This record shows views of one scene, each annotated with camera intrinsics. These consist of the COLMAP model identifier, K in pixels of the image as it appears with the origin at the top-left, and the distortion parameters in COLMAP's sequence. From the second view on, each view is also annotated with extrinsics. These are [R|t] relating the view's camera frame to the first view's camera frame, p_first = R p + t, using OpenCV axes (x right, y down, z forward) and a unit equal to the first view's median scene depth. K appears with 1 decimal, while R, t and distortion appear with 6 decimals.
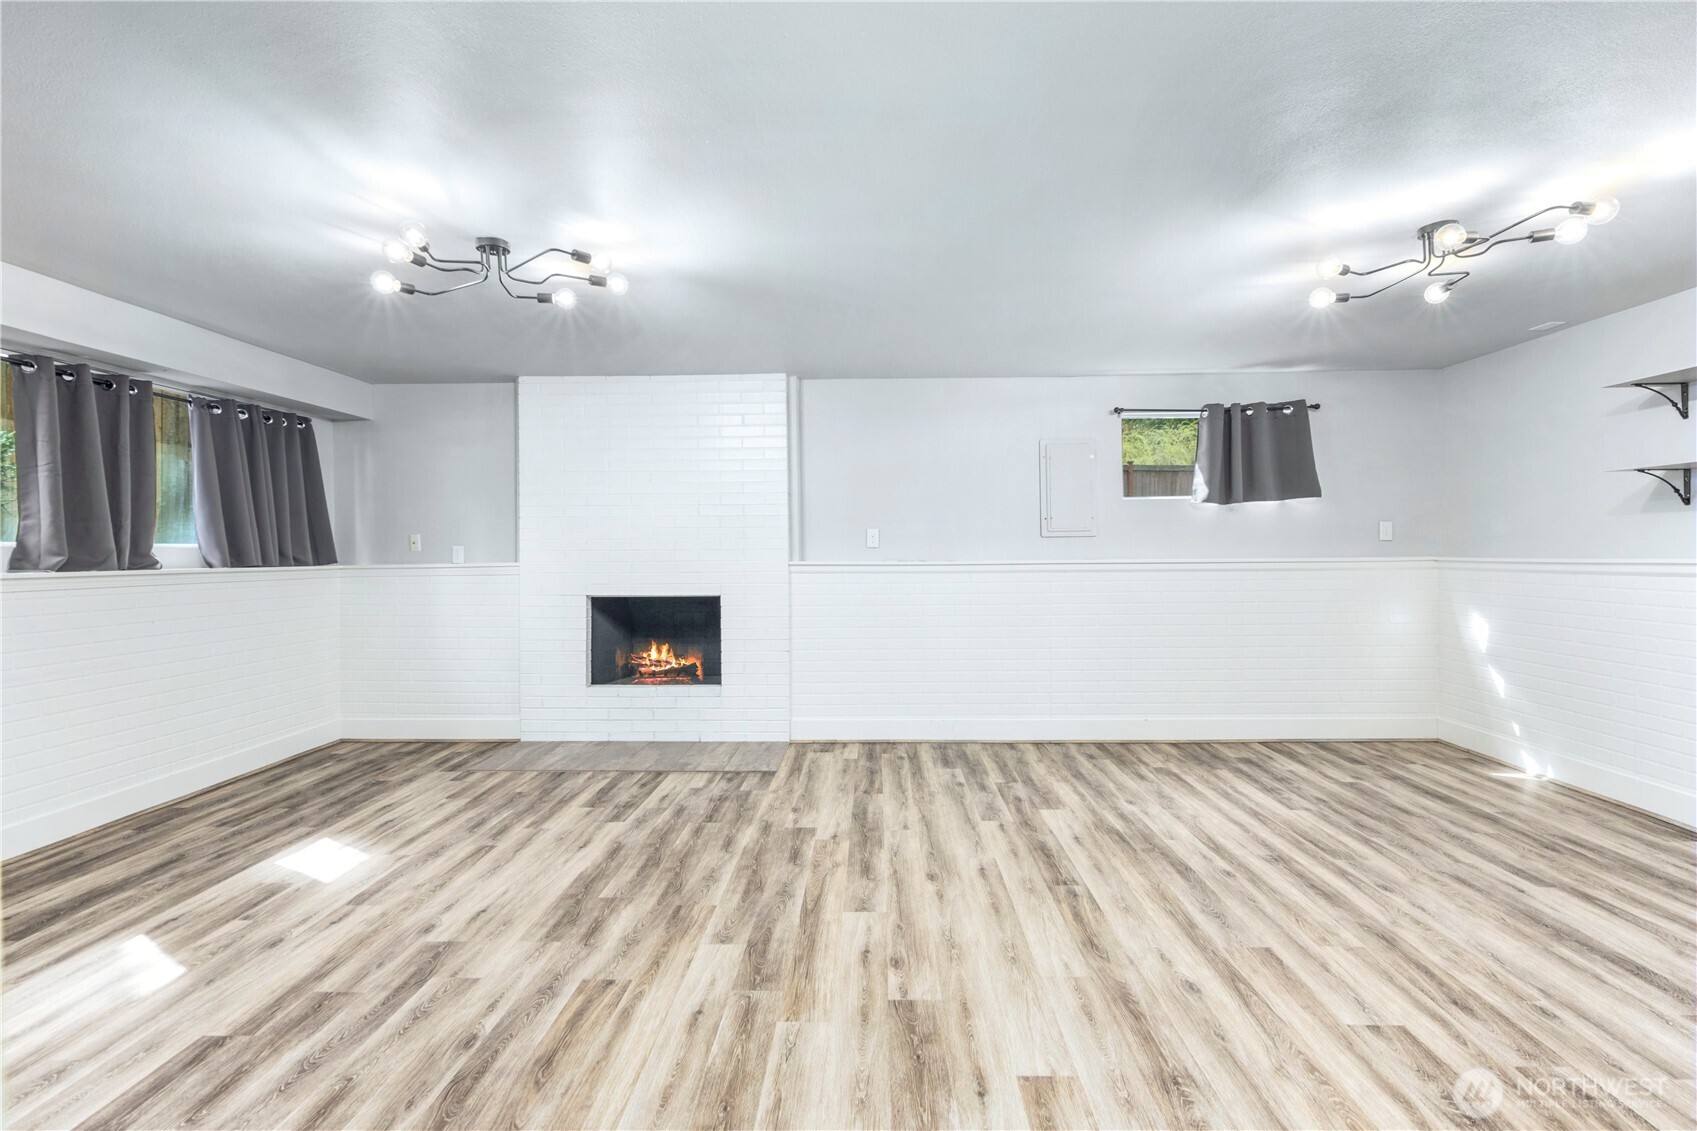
lens RADIAL K [[732.8, 0, 853.8], [0, 732.8, 551.8], [0, 0, 1]] dist [0.013185, -0.007529]
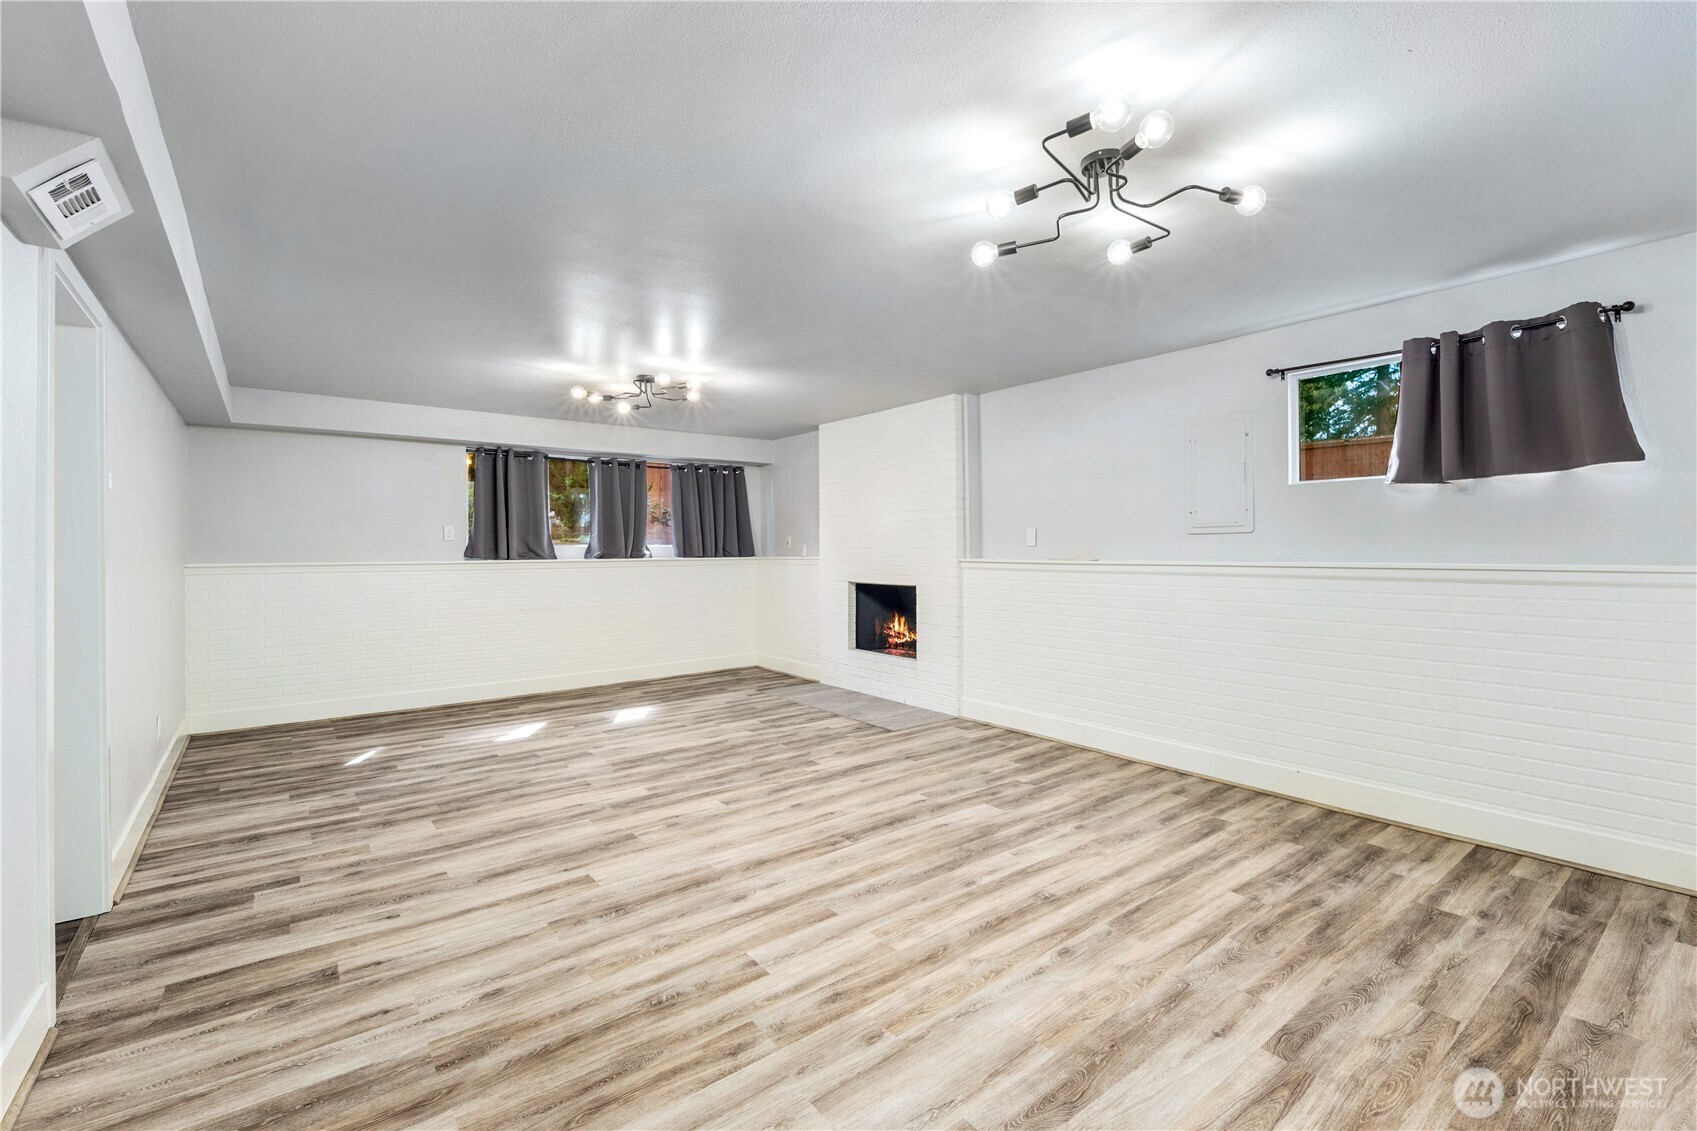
lens RADIAL K [[732.8, 0, 853.8], [0, 732.8, 551.8], [0, 0, 1]] dist [0.013185, -0.007529]
pose [[0.637549, 0.007588, -0.770372, 0.983459], [0.001134, 0.999941, 0.010787, -0.014447], [0.770409, -0.007751, 0.637503, 0.217834]]
